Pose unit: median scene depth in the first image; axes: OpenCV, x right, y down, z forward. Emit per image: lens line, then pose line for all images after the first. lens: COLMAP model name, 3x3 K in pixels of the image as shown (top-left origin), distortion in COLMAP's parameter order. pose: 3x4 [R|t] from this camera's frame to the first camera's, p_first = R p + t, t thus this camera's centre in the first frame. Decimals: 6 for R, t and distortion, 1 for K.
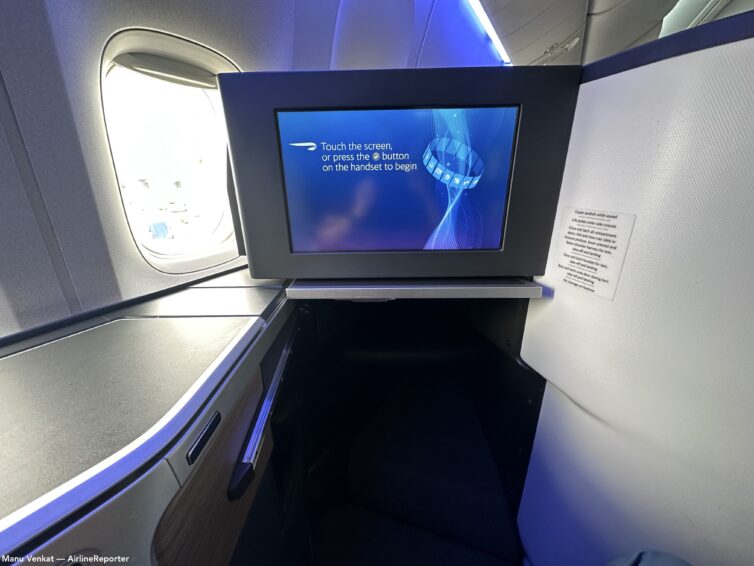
lens RADIAL K [[301.6, 0, 377.0], [0, 301.6, 283.0], [0, 0, 1]] dist [-0.000508, -0.000024]
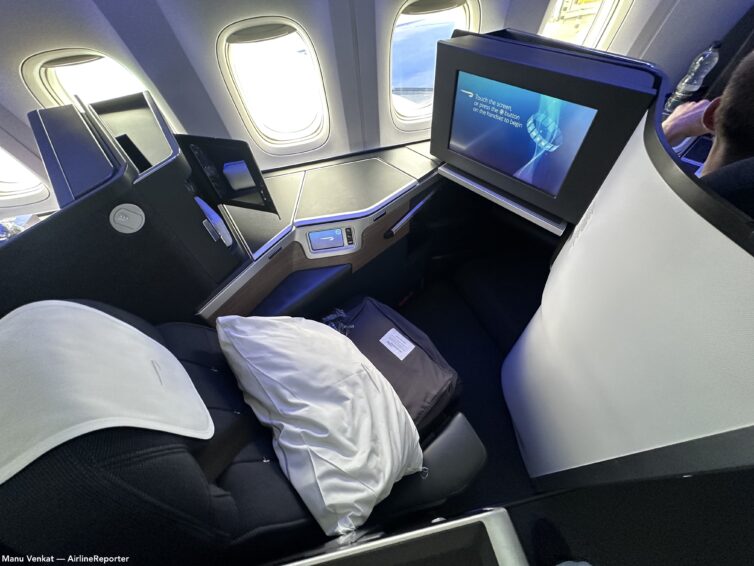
lens RADIAL K [[301.6, 0, 377.0], [0, 301.6, 283.0], [0, 0, 1]] dist [-0.000508, -0.000024]
pose [[0.666556, 0.574201, -0.475390, 0.854907], [-0.187352, 0.746287, 0.638714, -0.644573], [0.721528, -0.336674, 0.605019, -0.784654]]
